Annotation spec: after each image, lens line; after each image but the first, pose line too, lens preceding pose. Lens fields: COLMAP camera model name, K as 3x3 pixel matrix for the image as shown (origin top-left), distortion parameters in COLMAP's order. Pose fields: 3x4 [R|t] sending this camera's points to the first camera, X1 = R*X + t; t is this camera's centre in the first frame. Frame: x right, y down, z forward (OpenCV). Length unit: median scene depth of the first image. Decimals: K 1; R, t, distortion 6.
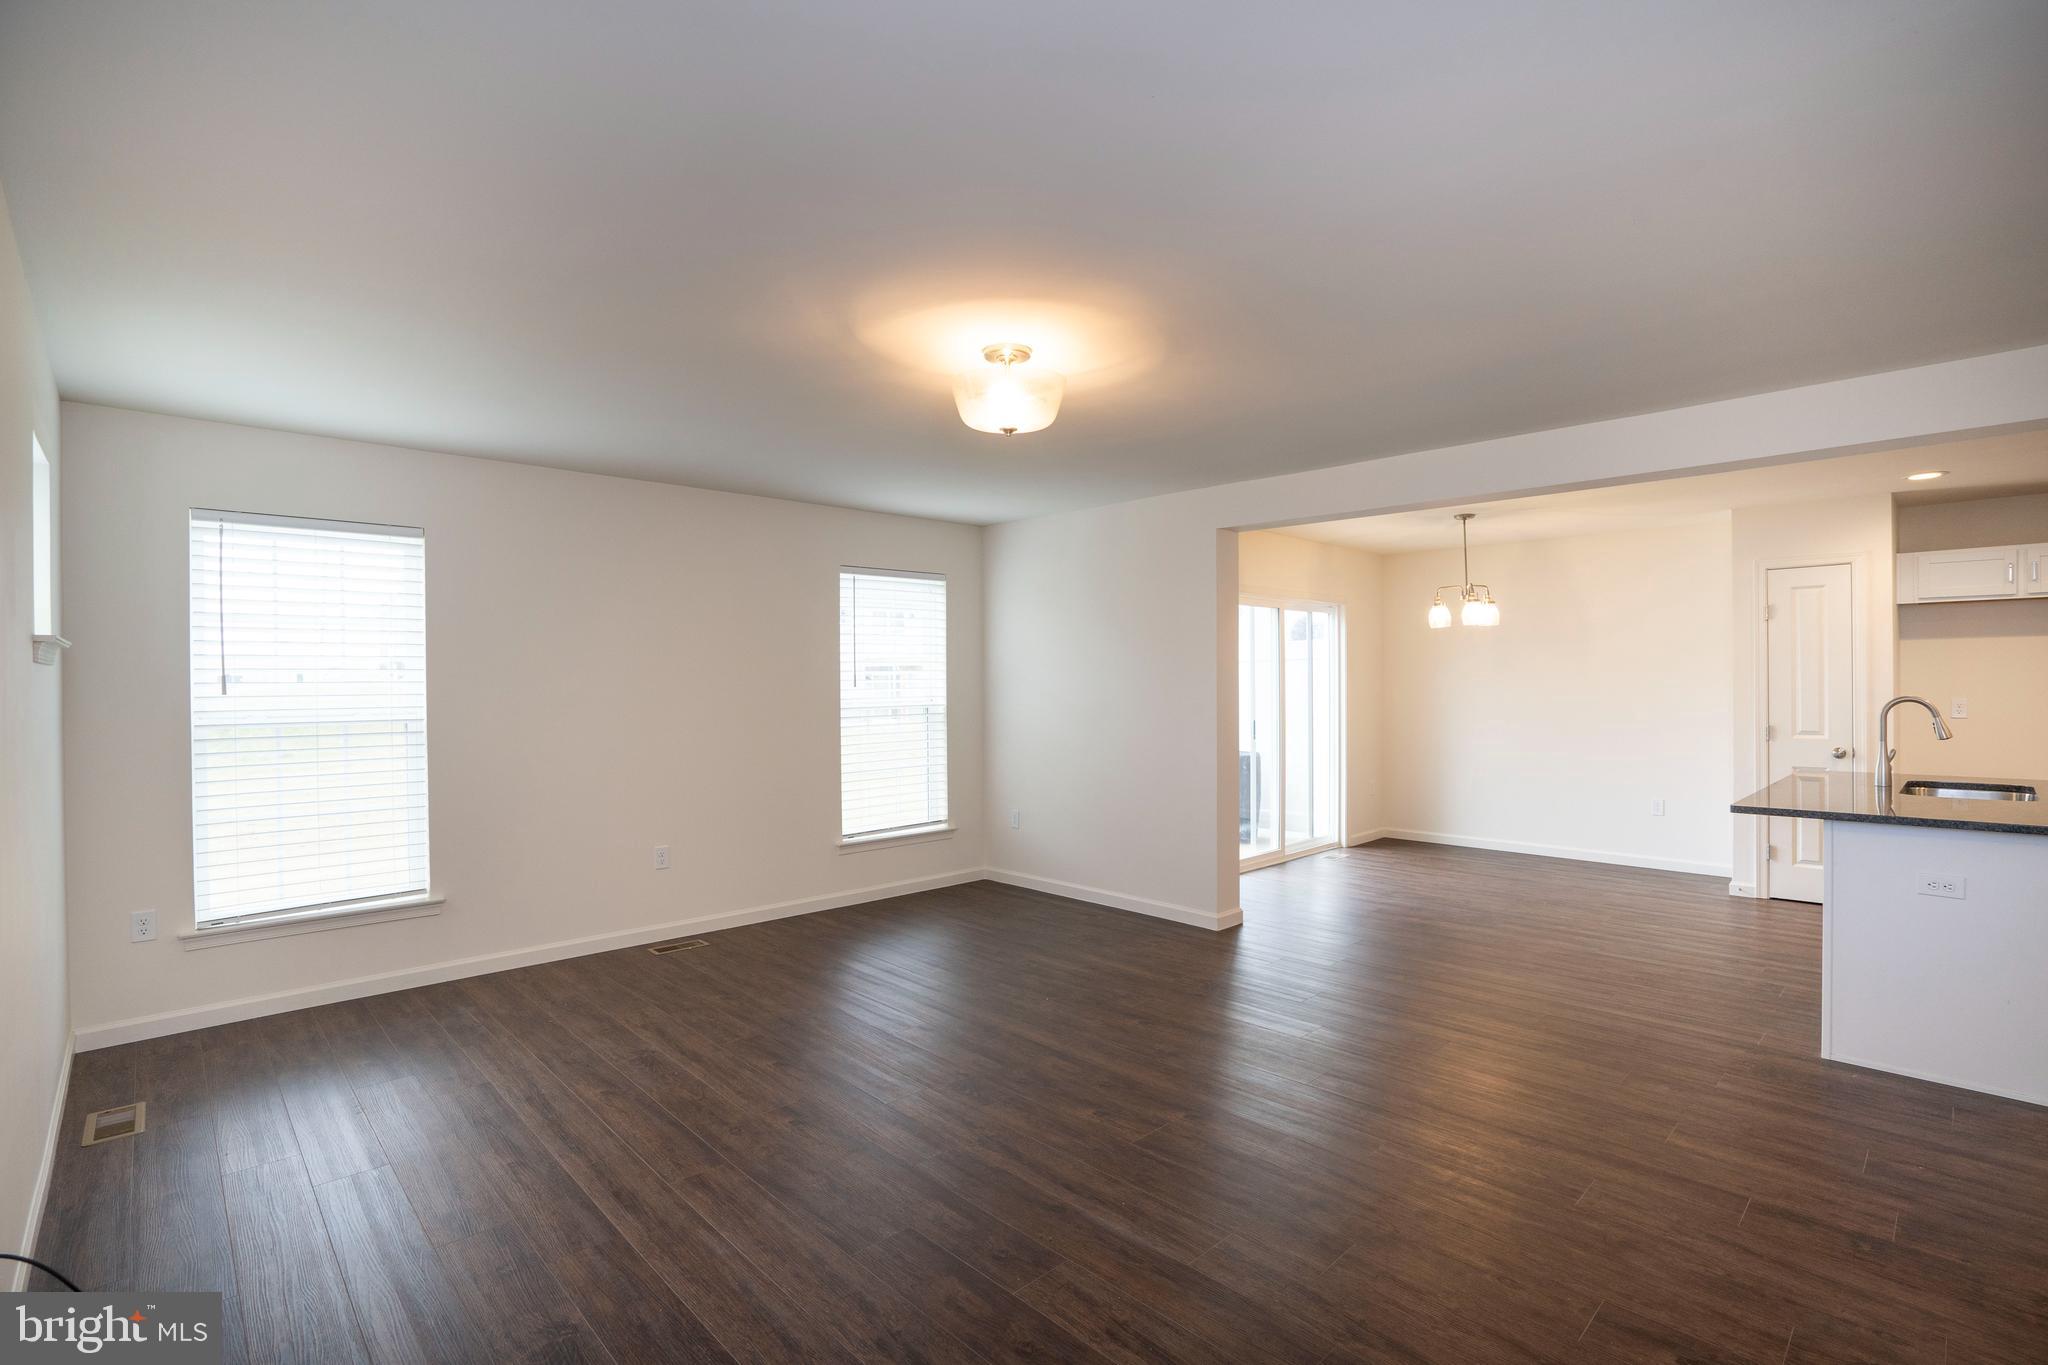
lens RADIAL K [[950.2, 0, 1028.9], [0, 950.2, 685.2], [0, 0, 1]] dist [-0.058003, 0.023278]
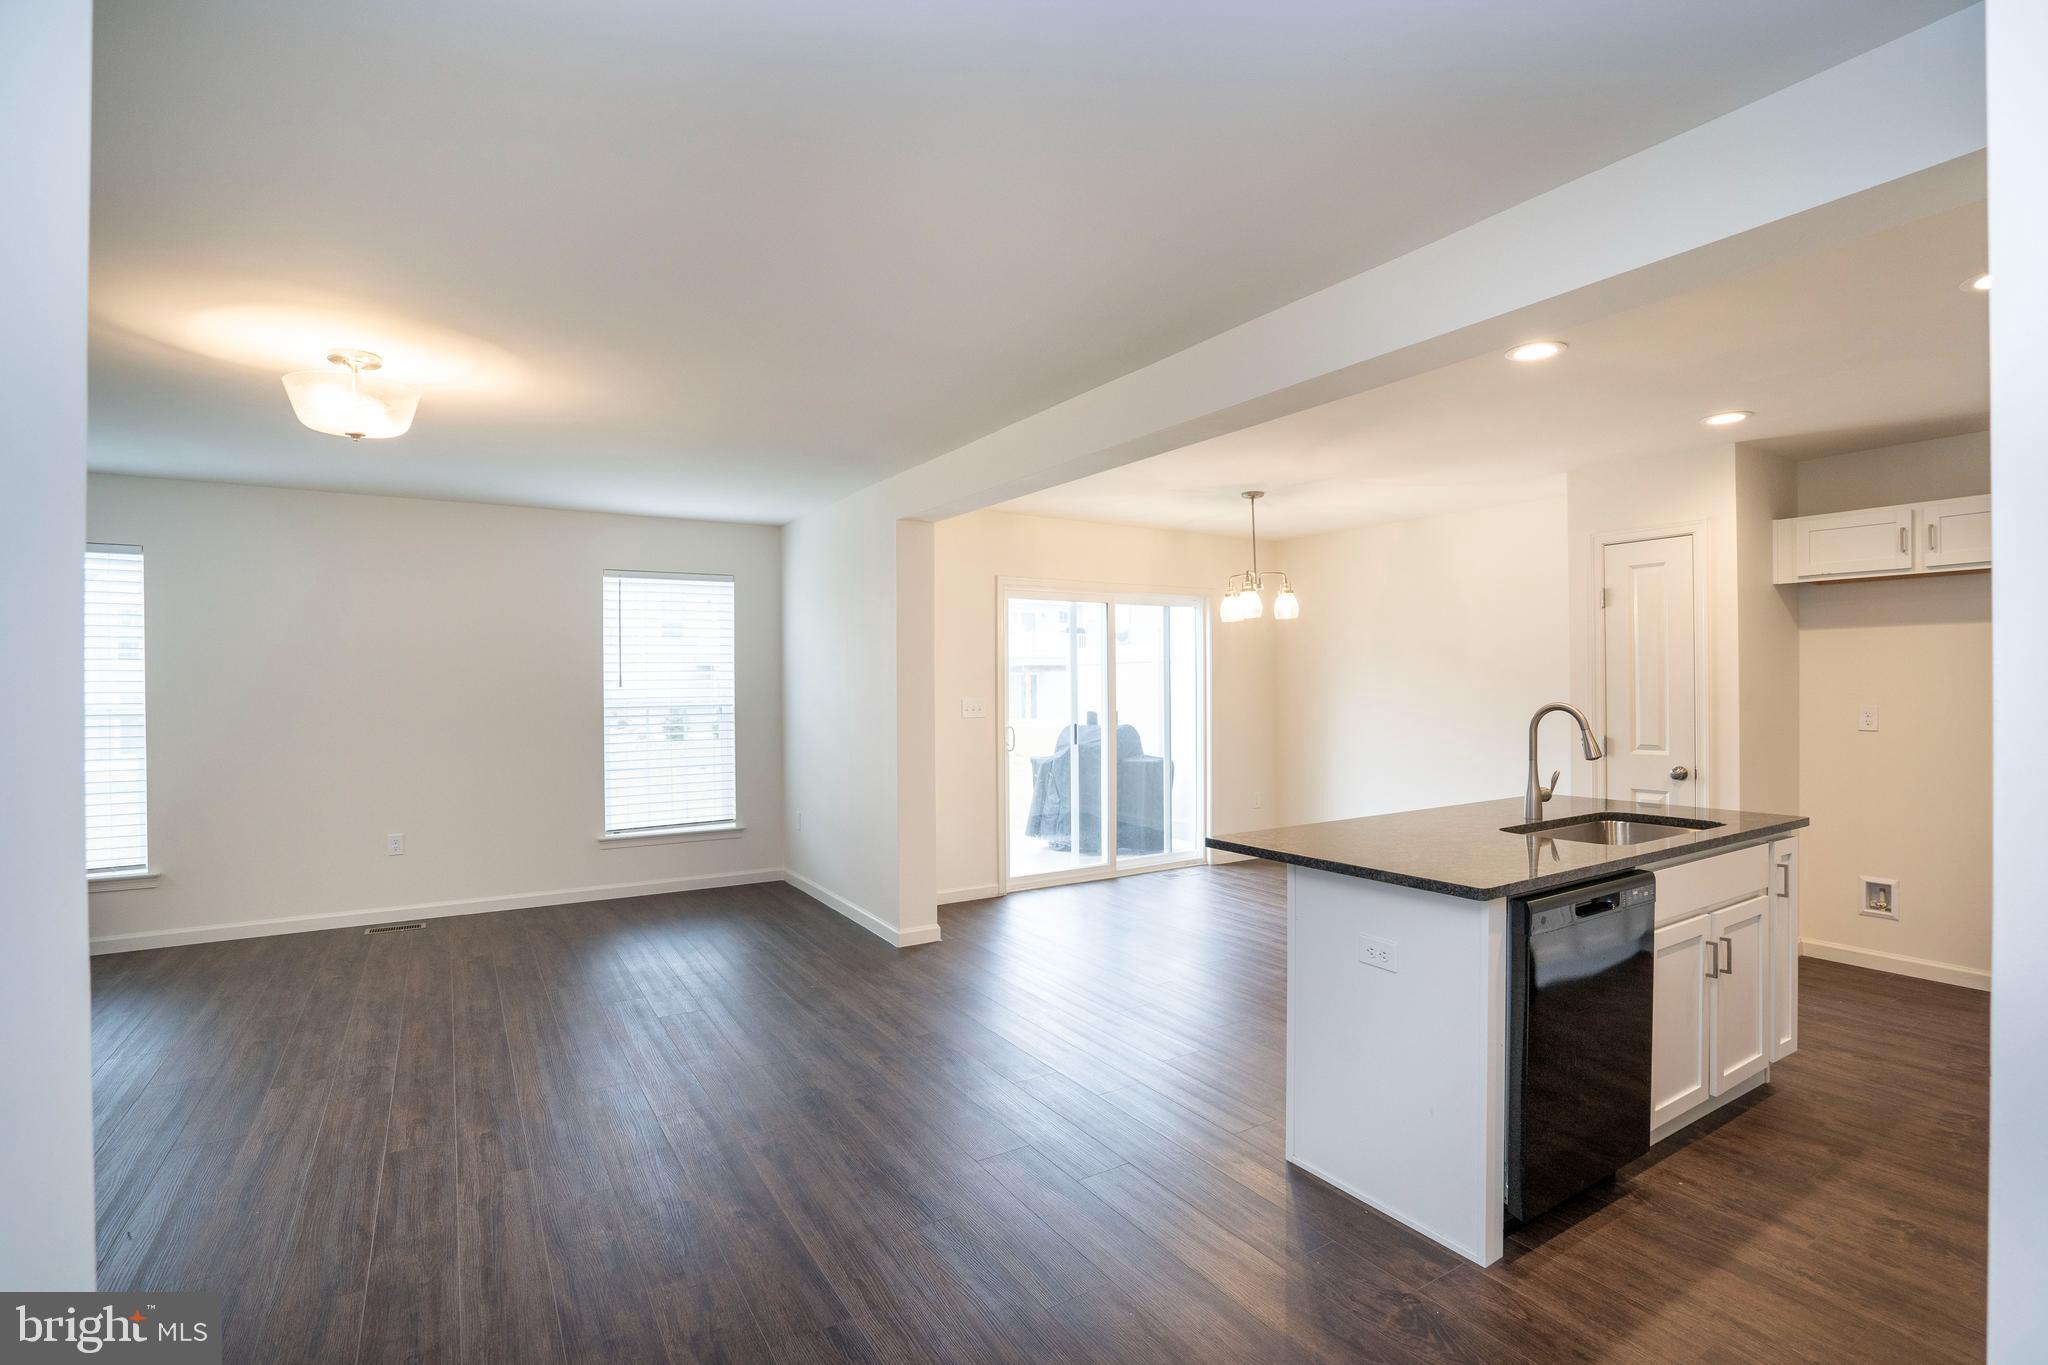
lens RADIAL K [[950.2, 0, 1028.9], [0, 950.2, 685.2], [0, 0, 1]] dist [-0.058003, 0.023278]
pose [[0.978312, 0.002034, -0.207128, 0.468332], [-0.002028, 0.999998, 0.000238, -0.001176], [0.207128, 0.000188, 0.978314, 0.093803]]
